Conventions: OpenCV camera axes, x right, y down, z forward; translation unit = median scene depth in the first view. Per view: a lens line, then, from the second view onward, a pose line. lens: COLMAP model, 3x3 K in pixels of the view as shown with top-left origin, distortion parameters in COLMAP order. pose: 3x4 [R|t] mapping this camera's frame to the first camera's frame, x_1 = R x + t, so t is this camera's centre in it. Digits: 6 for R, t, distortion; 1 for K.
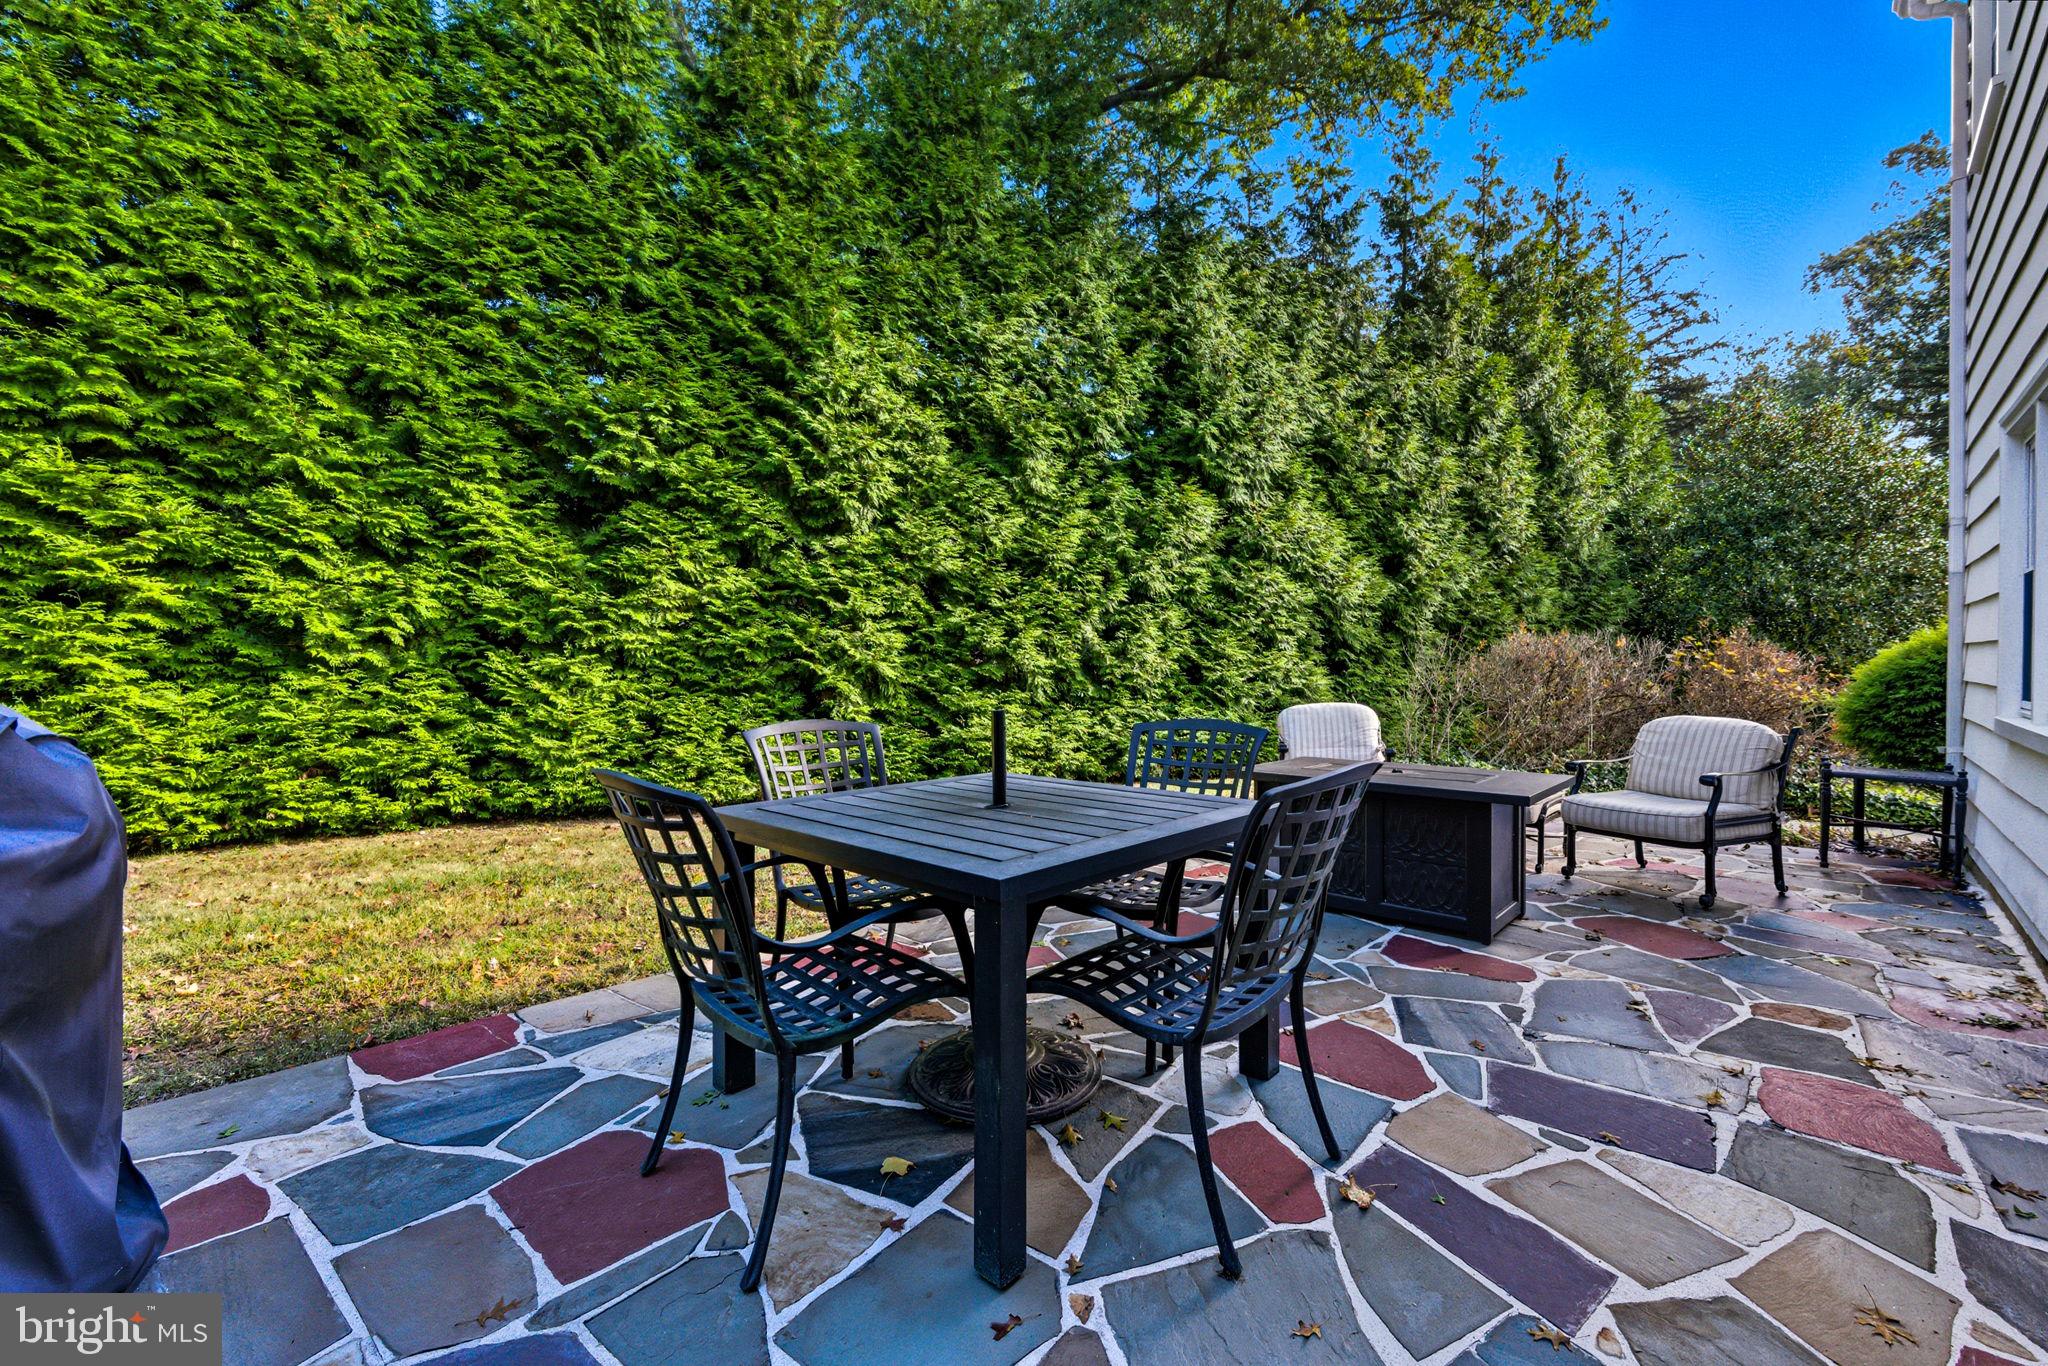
lens RADIAL K [[881.1, 0, 1025.6], [0, 881.1, 686.2], [0, 0, 1]] dist [0.007720, 0.001394]
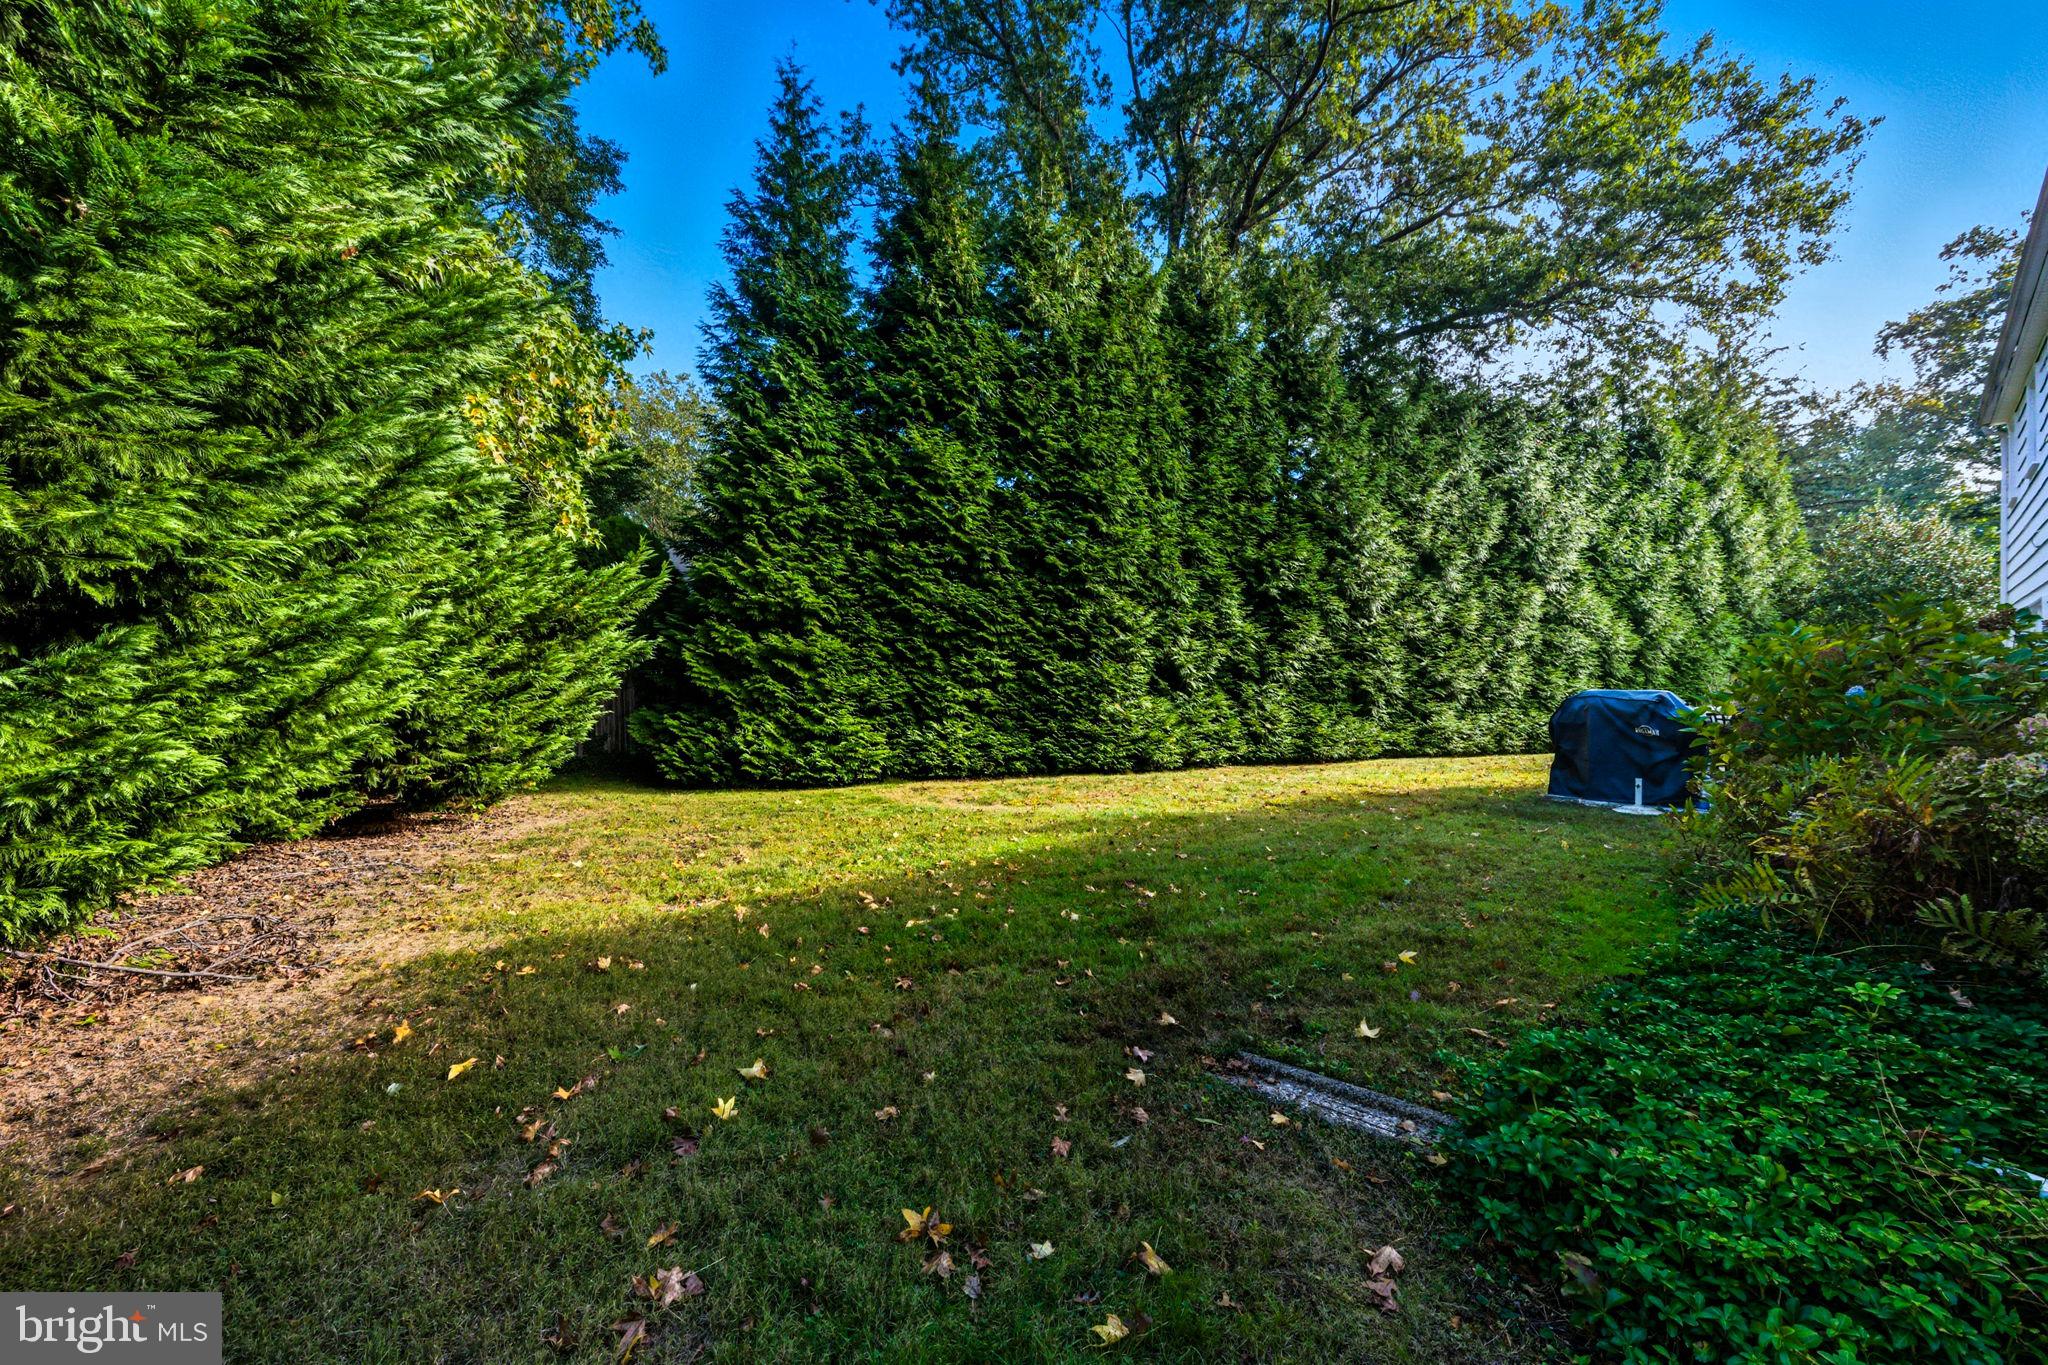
lens RADIAL K [[804.0, 0, 1025.7], [0, 804.0, 663.1], [0, 0, 1]] dist [0.001267, -0.000206]
pose [[0.996063, 0.012309, -0.087785, -0.586451], [-0.014027, 0.999721, -0.018979, -0.025131], [0.087527, 0.020136, 0.995959, -0.574618]]
